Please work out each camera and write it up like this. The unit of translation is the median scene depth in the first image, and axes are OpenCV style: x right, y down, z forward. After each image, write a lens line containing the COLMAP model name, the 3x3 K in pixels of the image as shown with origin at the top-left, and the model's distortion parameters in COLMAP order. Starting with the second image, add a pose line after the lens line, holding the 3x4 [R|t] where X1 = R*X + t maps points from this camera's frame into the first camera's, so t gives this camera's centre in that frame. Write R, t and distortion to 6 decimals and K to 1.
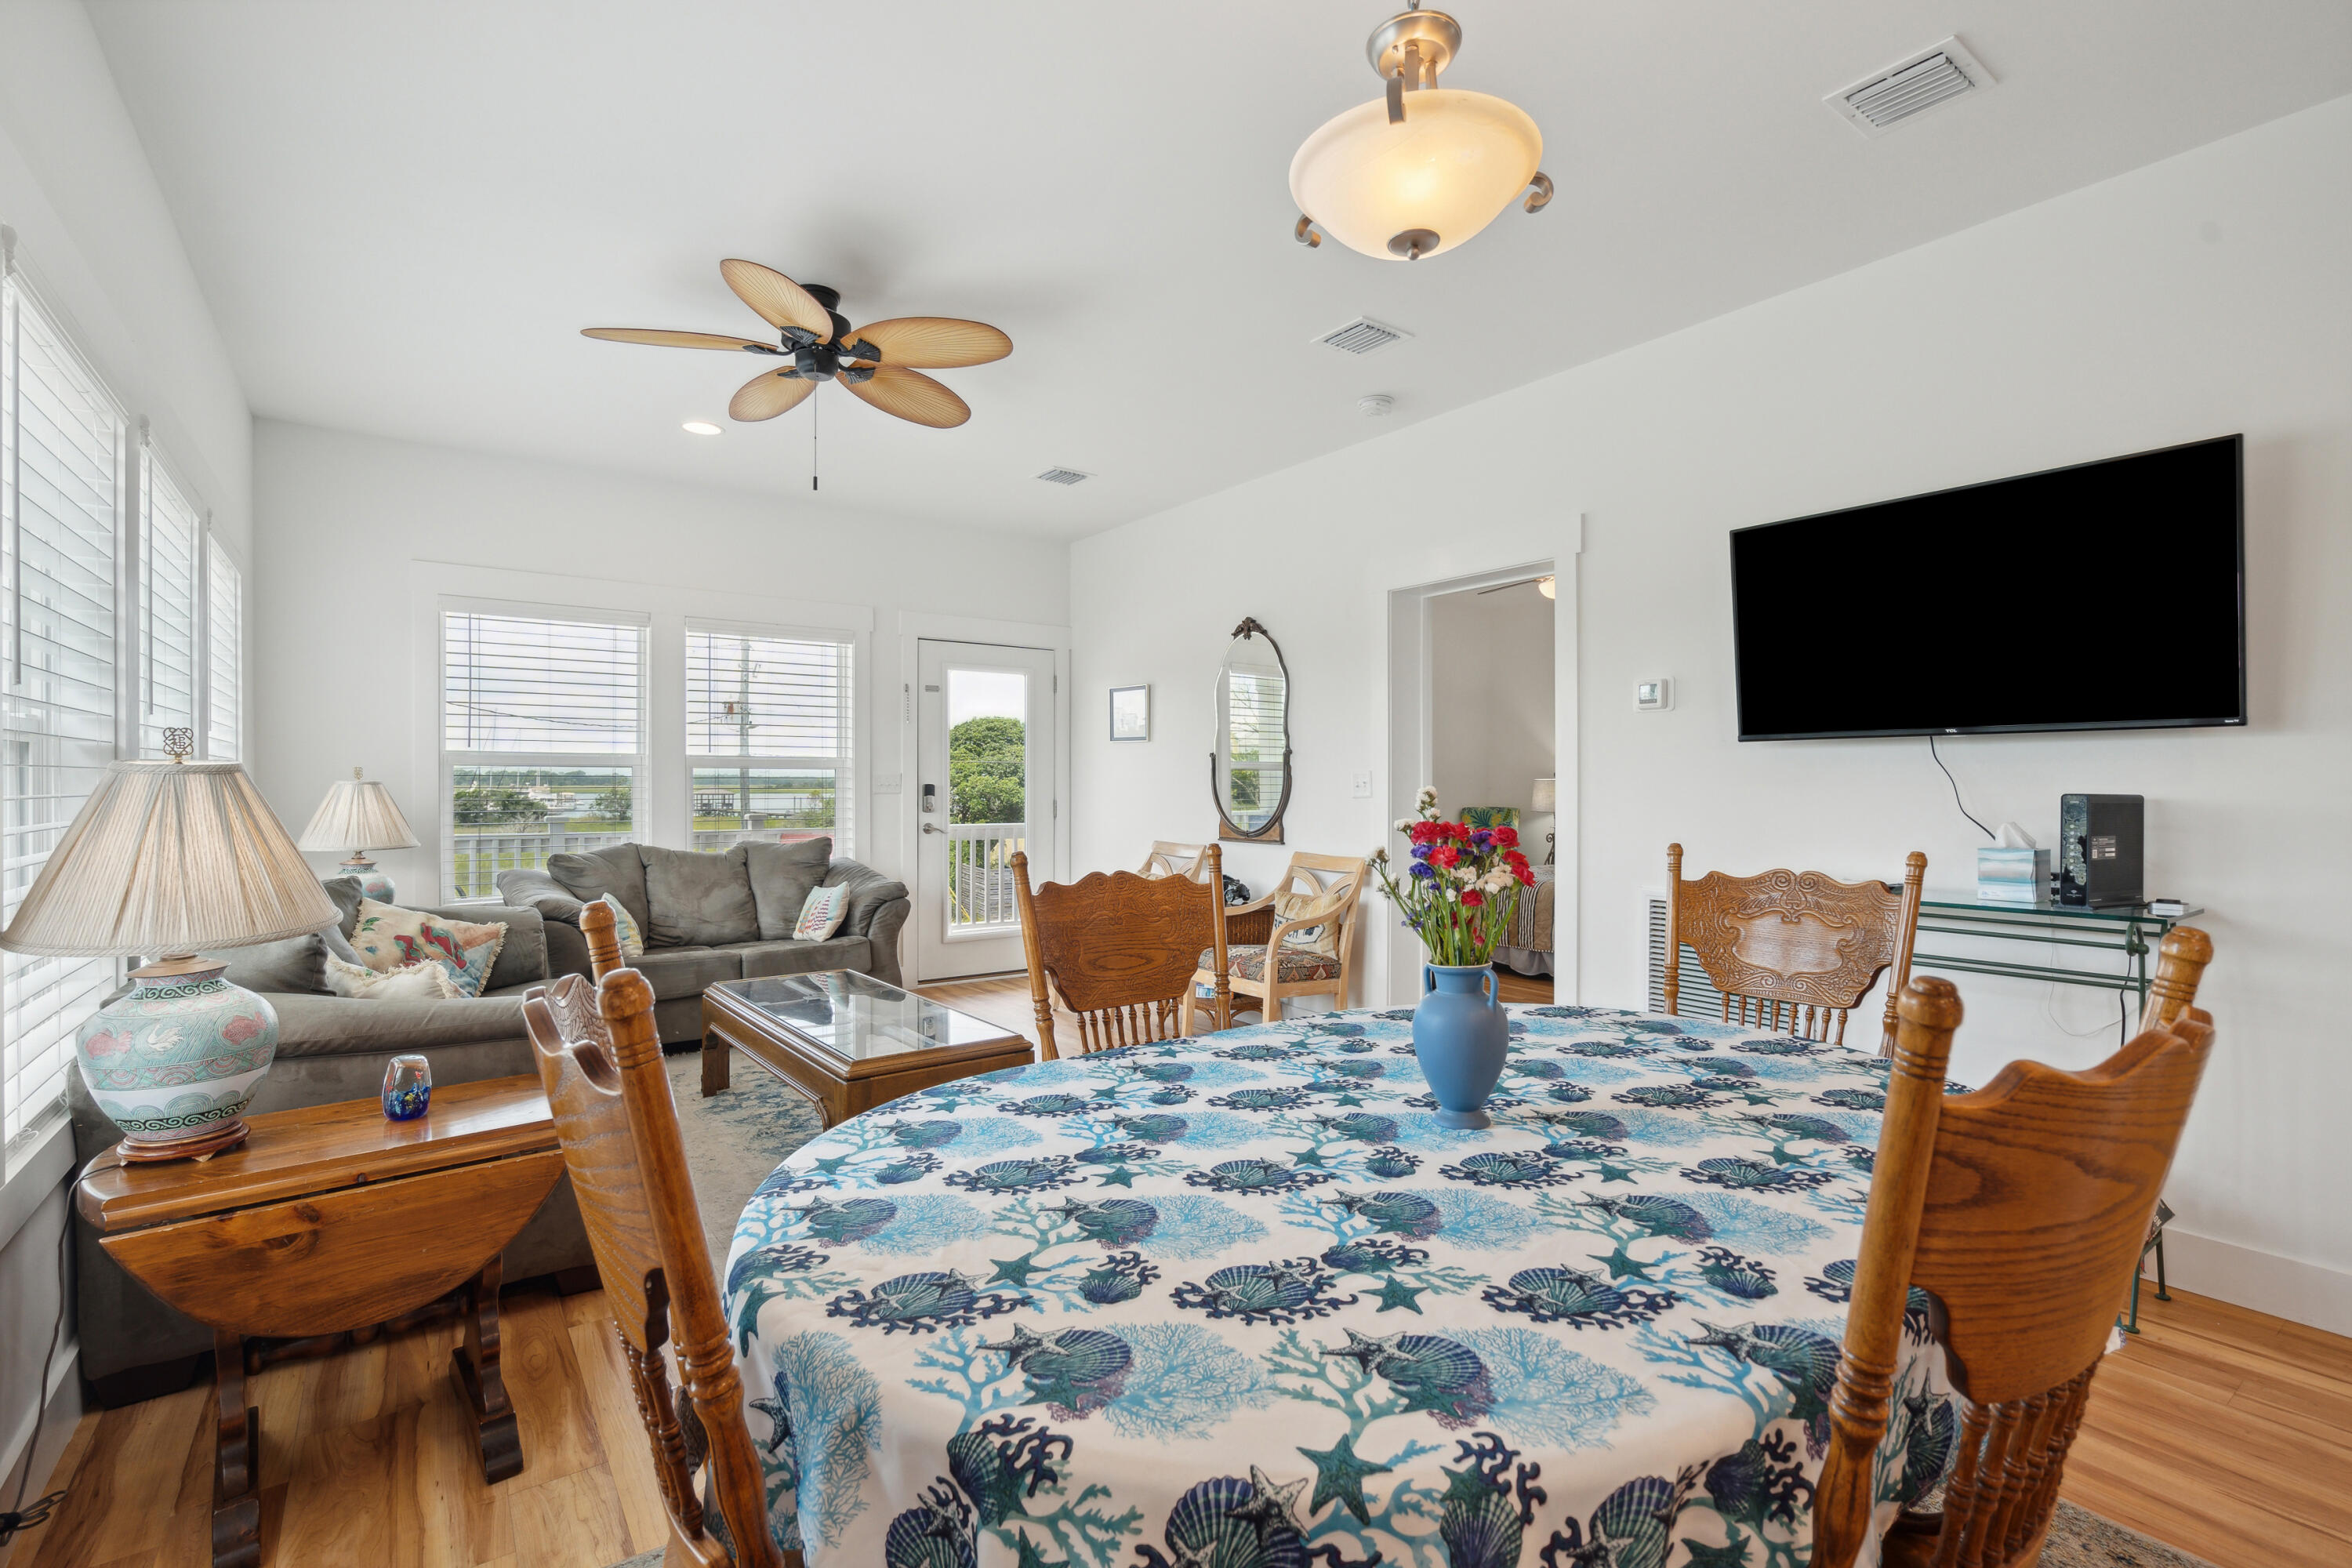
lens RADIAL K [[1062.2, 0, 1172.2], [0, 1062.2, 790.3], [0, 0, 1]] dist [-0.007588, -0.000282]
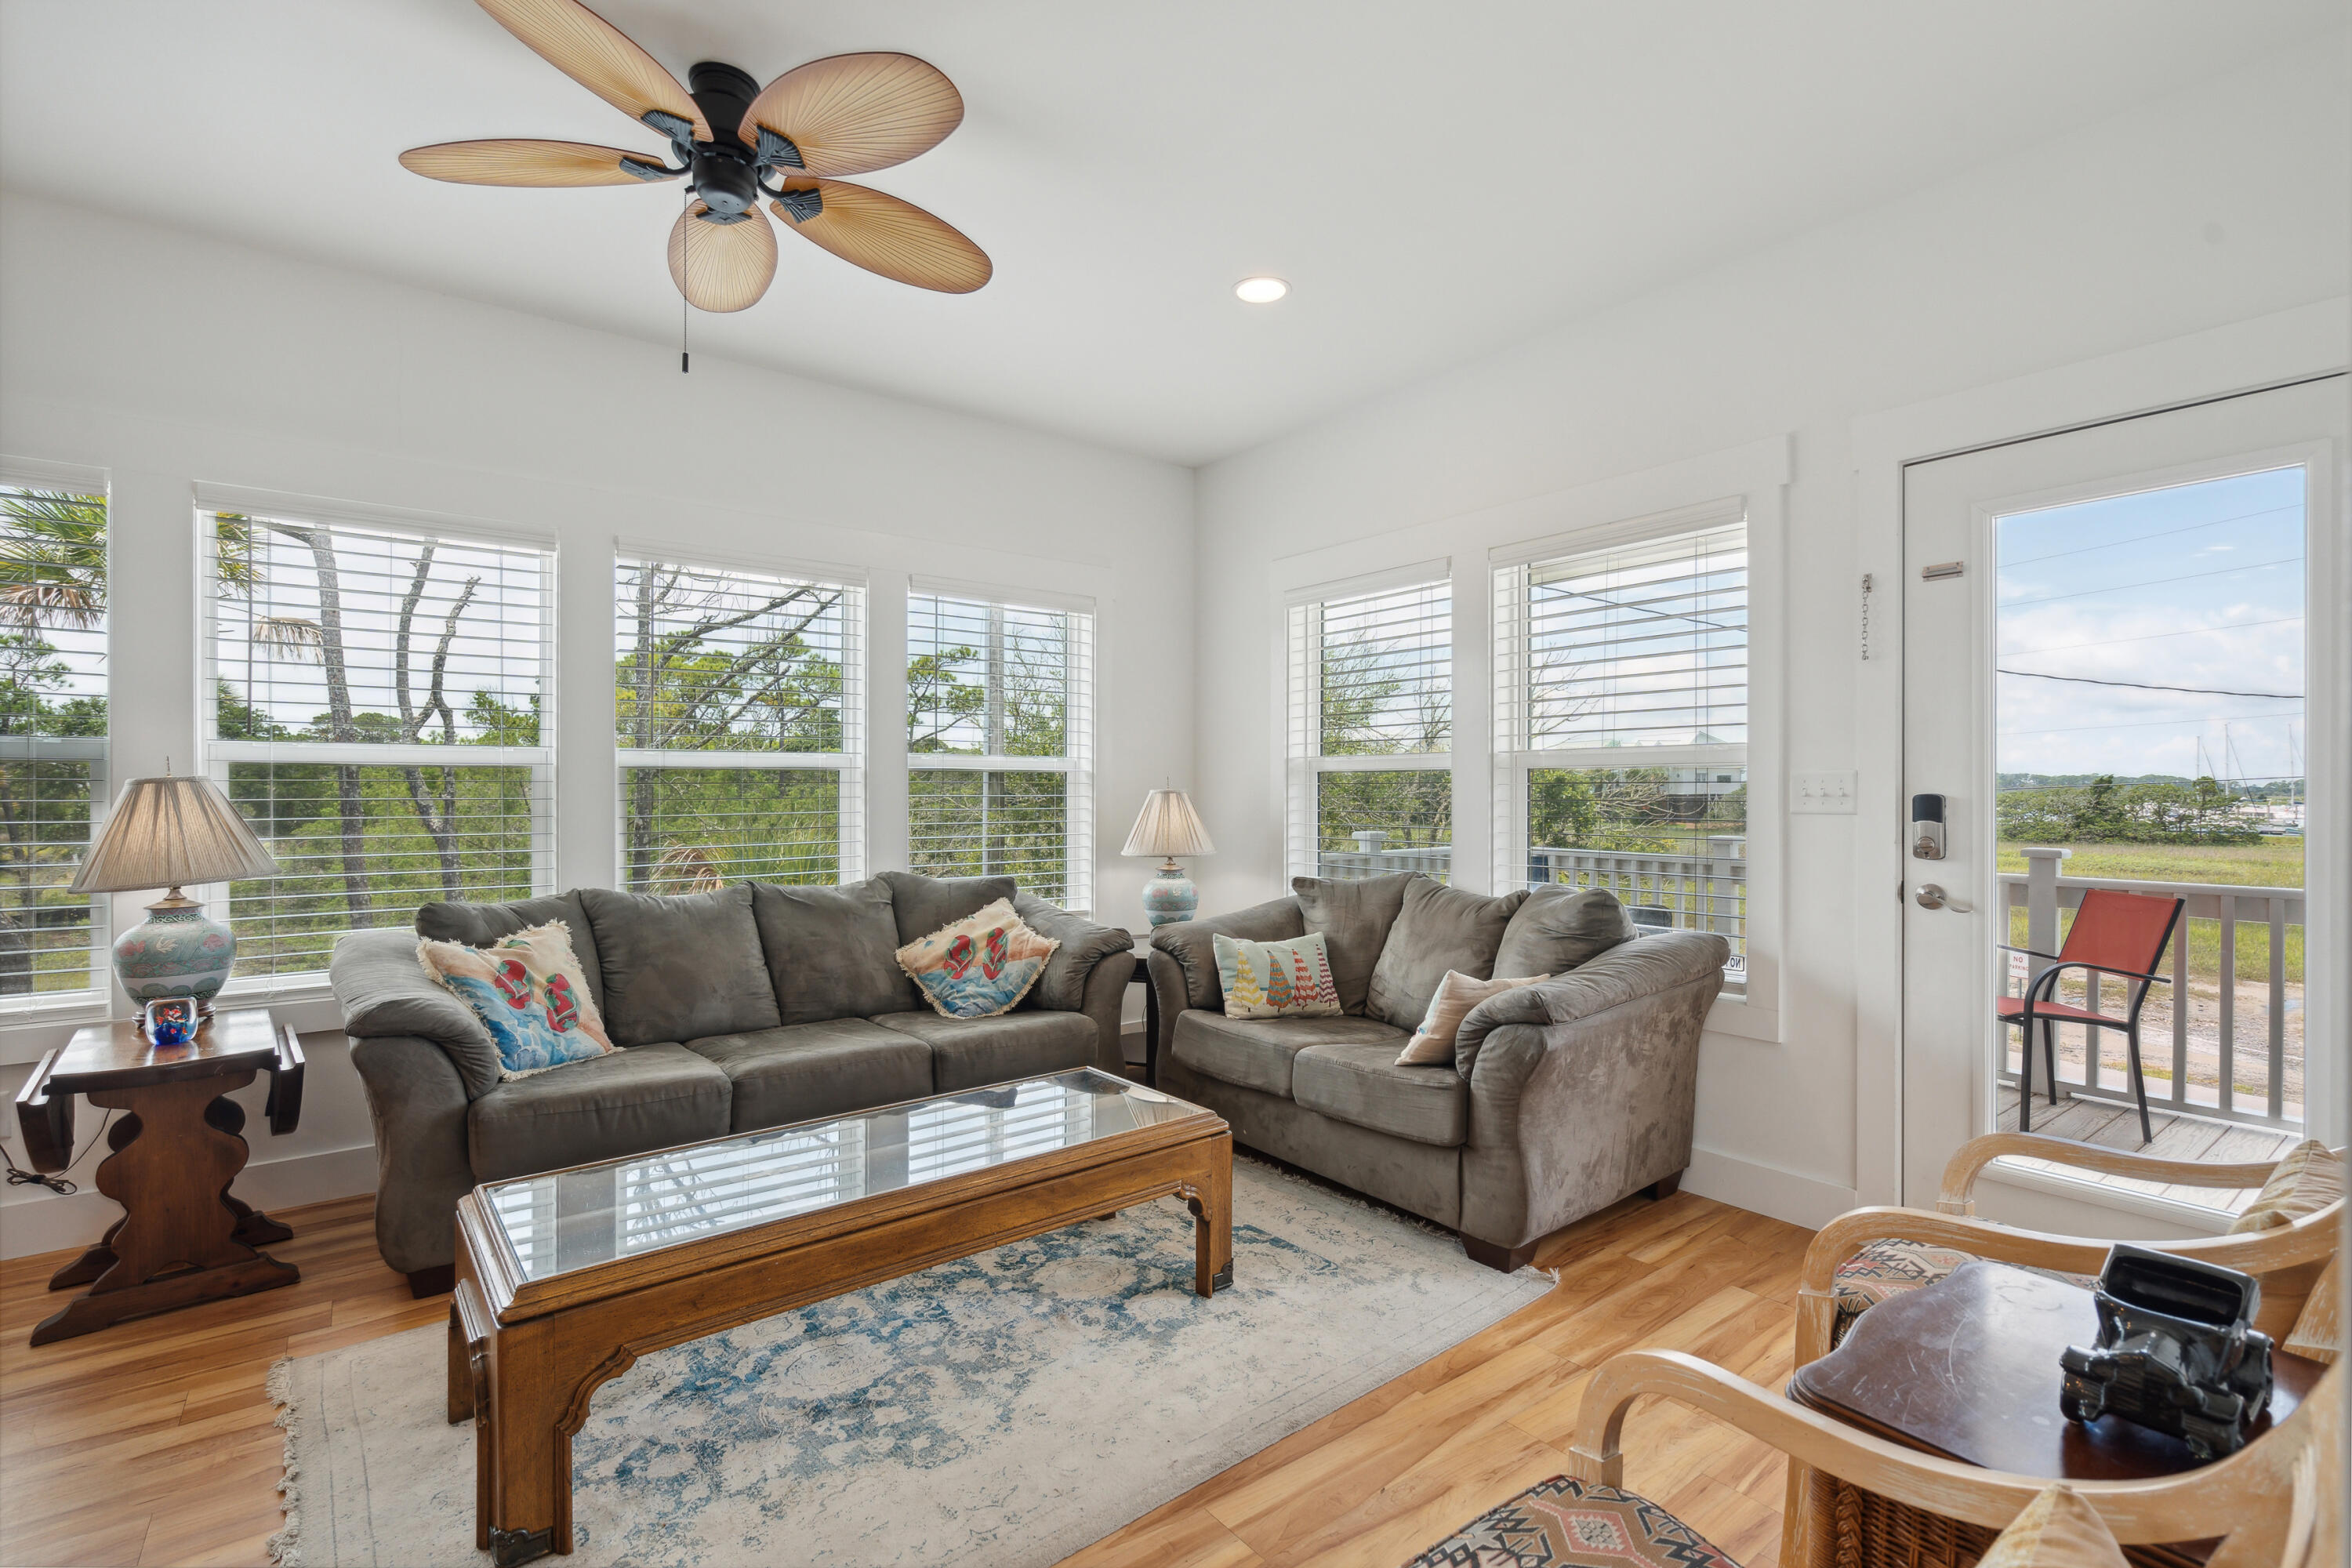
lens RADIAL K [[1062.2, 0, 1159.5], [0, 1062.2, 788.1], [0, 0, 1]] dist [-0.007588, -0.000282]
pose [[0.037499, -0.000241, -0.999297, 0.237030], [-0.010944, 0.999940, -0.000652, -0.006248], [0.999237, 0.010961, 0.037494, 0.842902]]
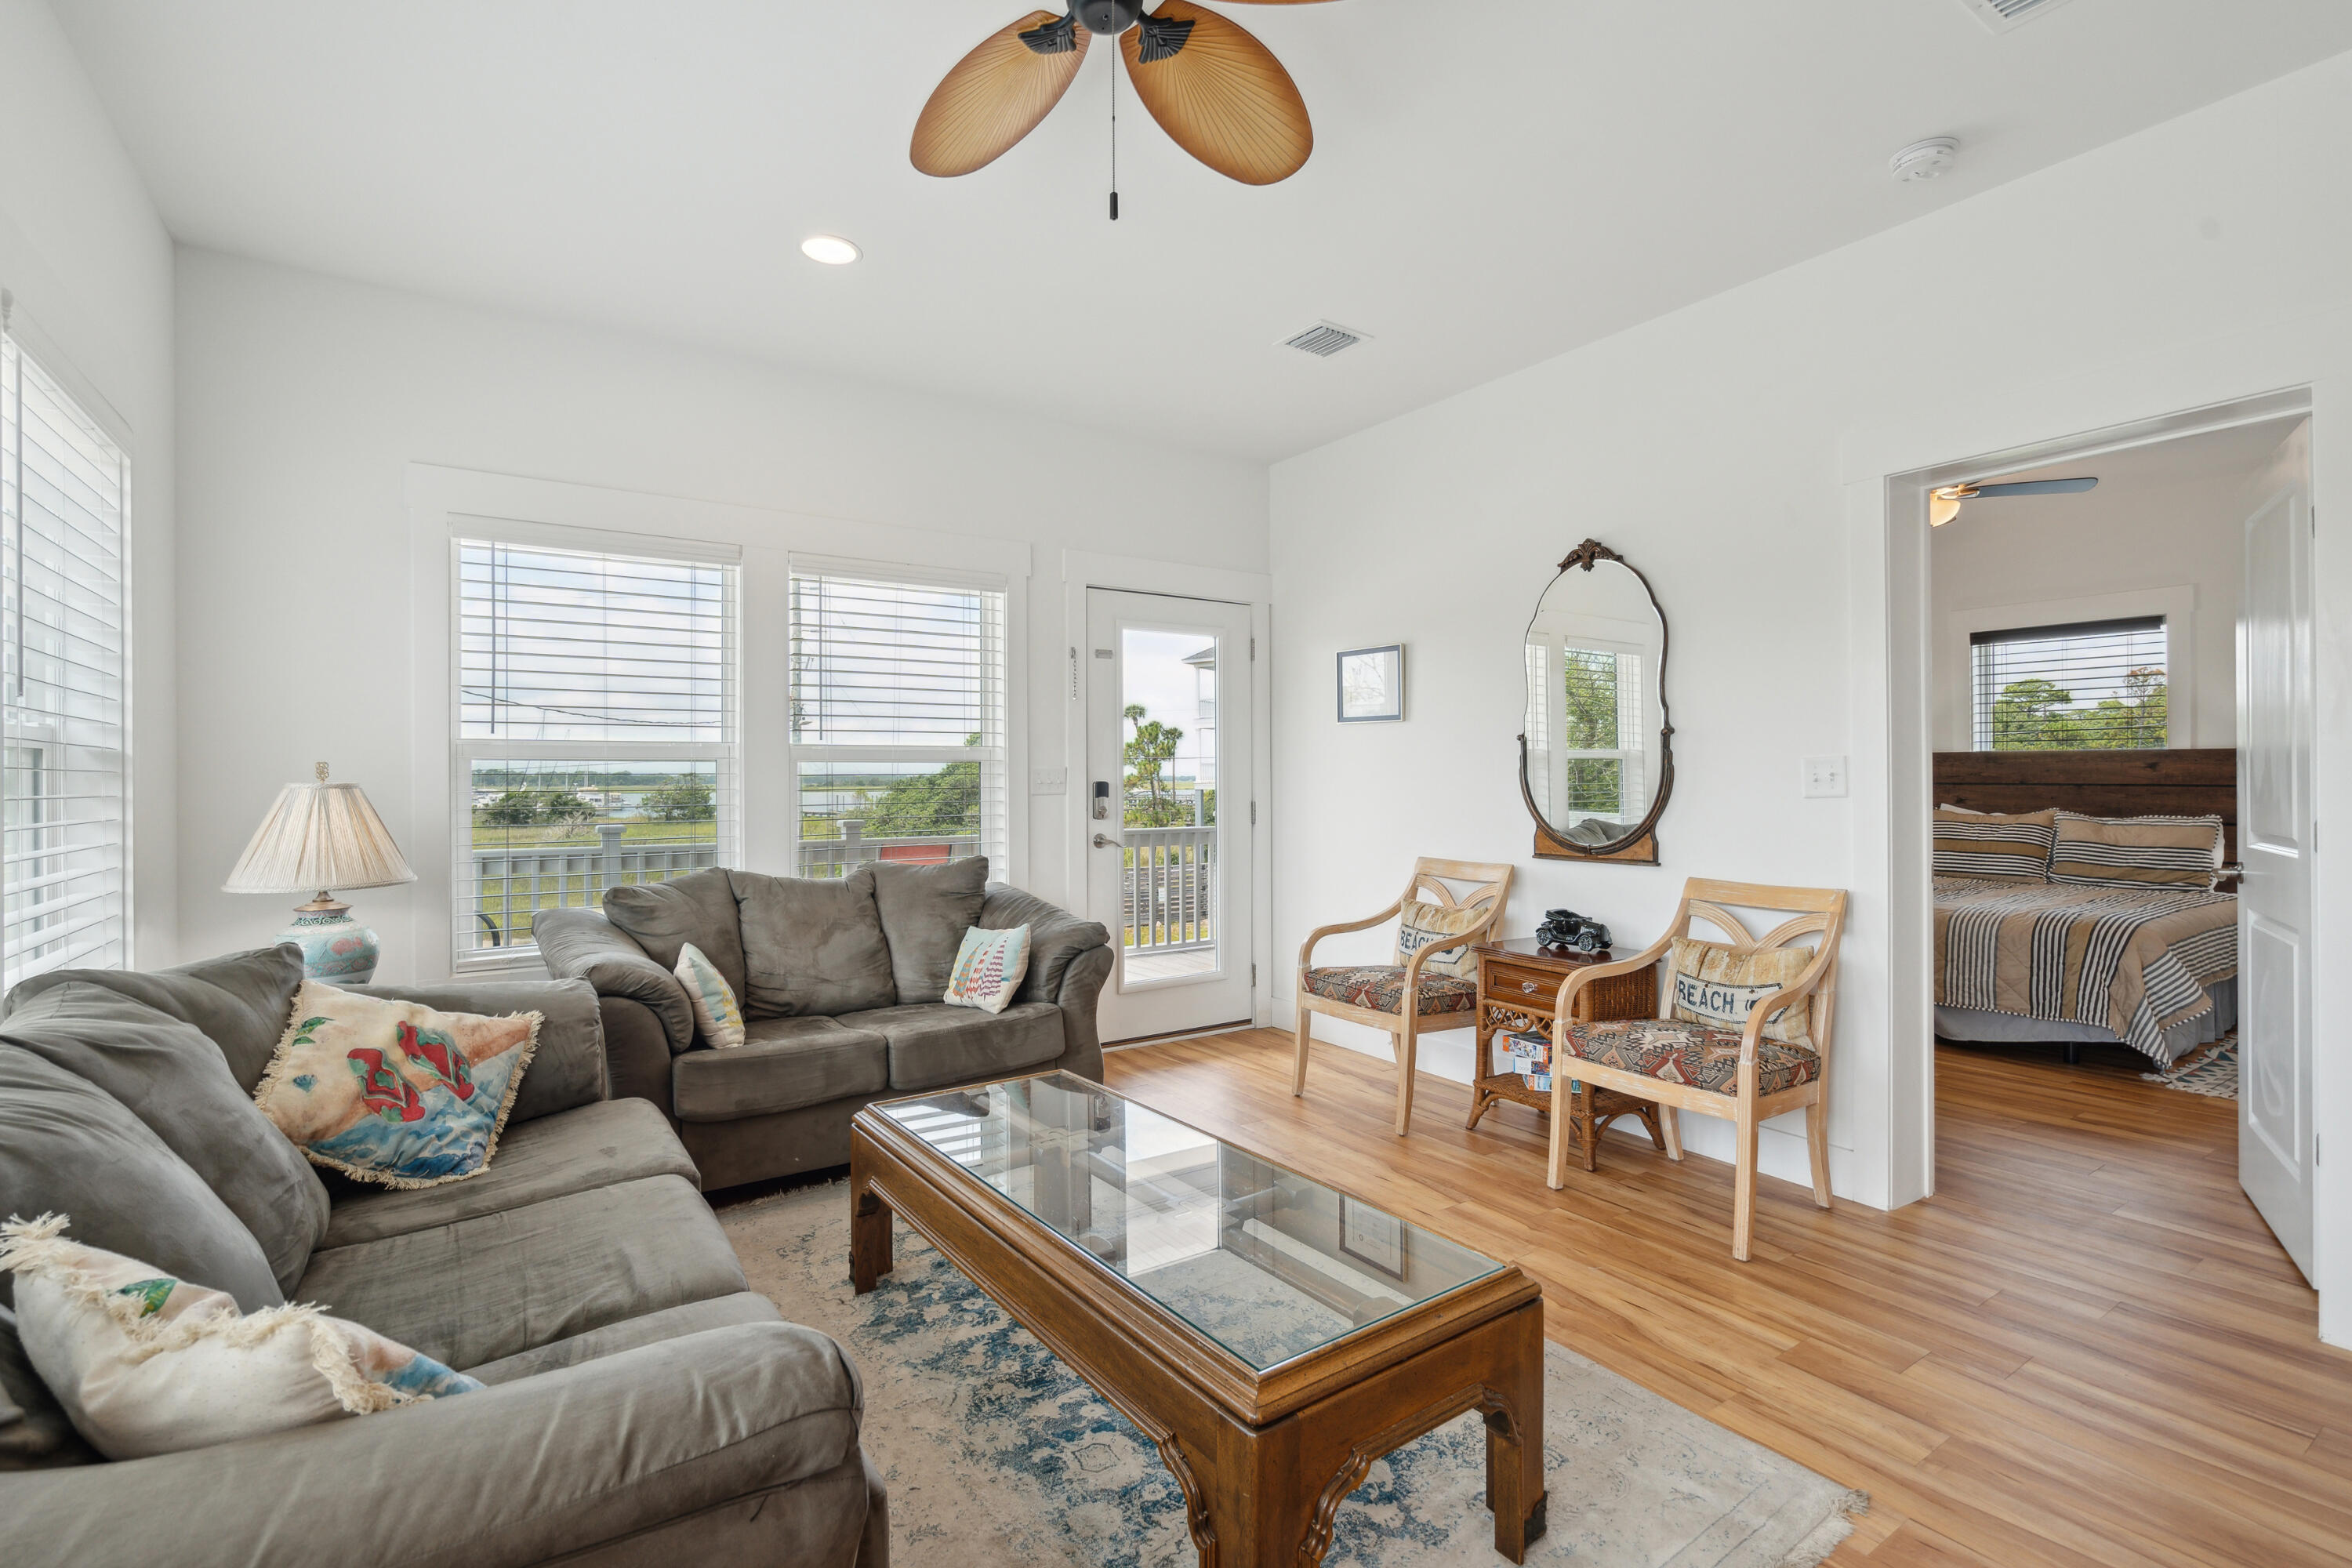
lens RADIAL K [[1062.2, 0, 1167.0], [0, 1062.2, 779.2], [0, 0, 1]] dist [-0.007588, -0.000282]
pose [[0.999258, -0.007128, -0.037859, -0.193933], [0.006870, 0.999952, -0.006928, -0.002680], [0.037907, 0.006663, 0.999259, 0.320097]]
